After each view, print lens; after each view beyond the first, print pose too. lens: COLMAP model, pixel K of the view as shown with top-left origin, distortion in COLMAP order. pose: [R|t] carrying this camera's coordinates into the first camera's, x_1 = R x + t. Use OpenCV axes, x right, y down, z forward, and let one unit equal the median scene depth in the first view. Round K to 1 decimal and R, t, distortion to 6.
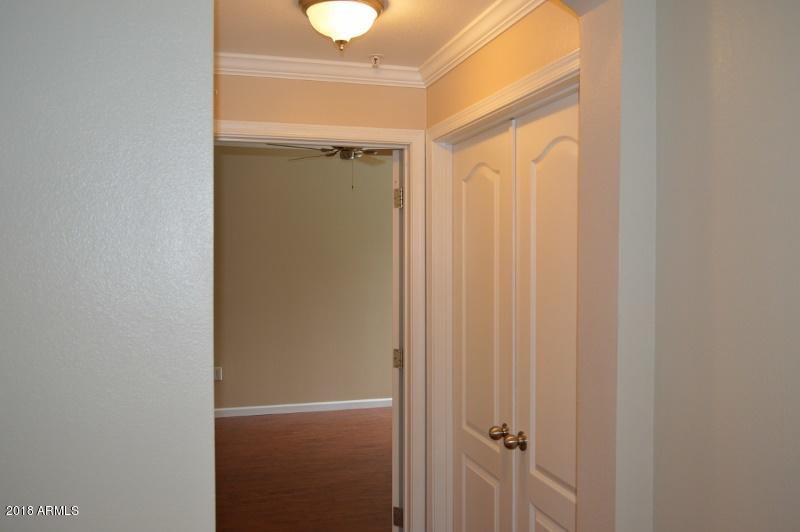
lens RADIAL K [[692.6, 0, 400.0], [0, 692.6, 266.0], [0, 0, 1]] dist [-0.012599, 0.001749]
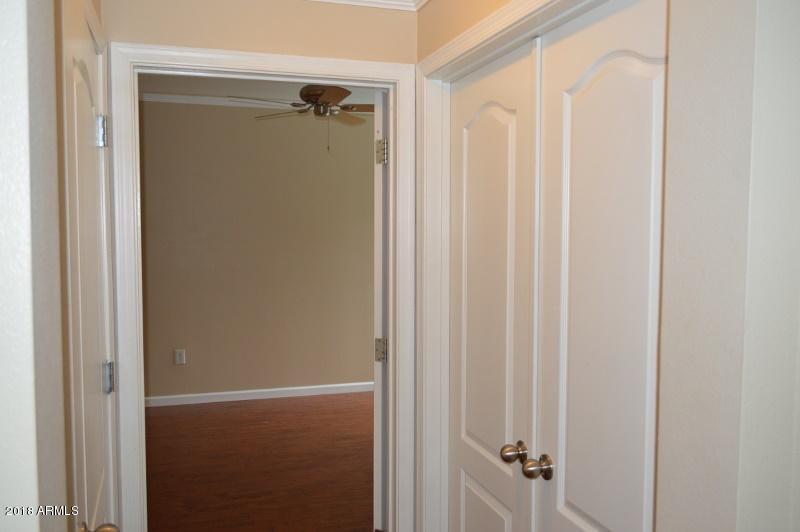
lens RADIAL K [[686.0, 0, 400.0], [0, 686.0, 266.0], [0, 0, 1]] dist [-0.006914, 0.001773]
pose [[0.999578, 0.001293, 0.029028, -0.004097], [-0.002382, 0.999294, 0.037496, 0.004589], [-0.028959, -0.037550, 0.998875, 0.214332]]
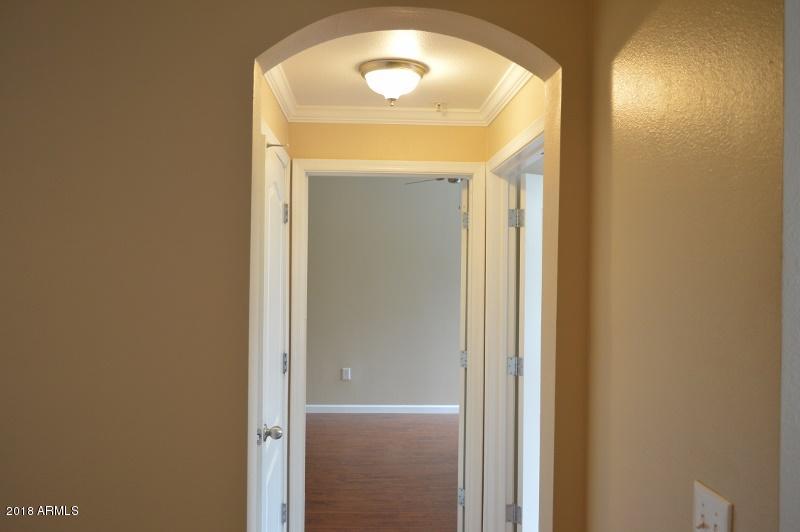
lens RADIAL K [[692.6, 0, 400.0], [0, 692.6, 266.0], [0, 0, 1]] dist [-0.012599, 0.001749]
pose [[0.972750, 0.013027, -0.231489, 0.173480], [-0.017782, 0.999671, -0.018464, 0.001562], [0.231173, 0.022077, 0.972662, -0.166502]]
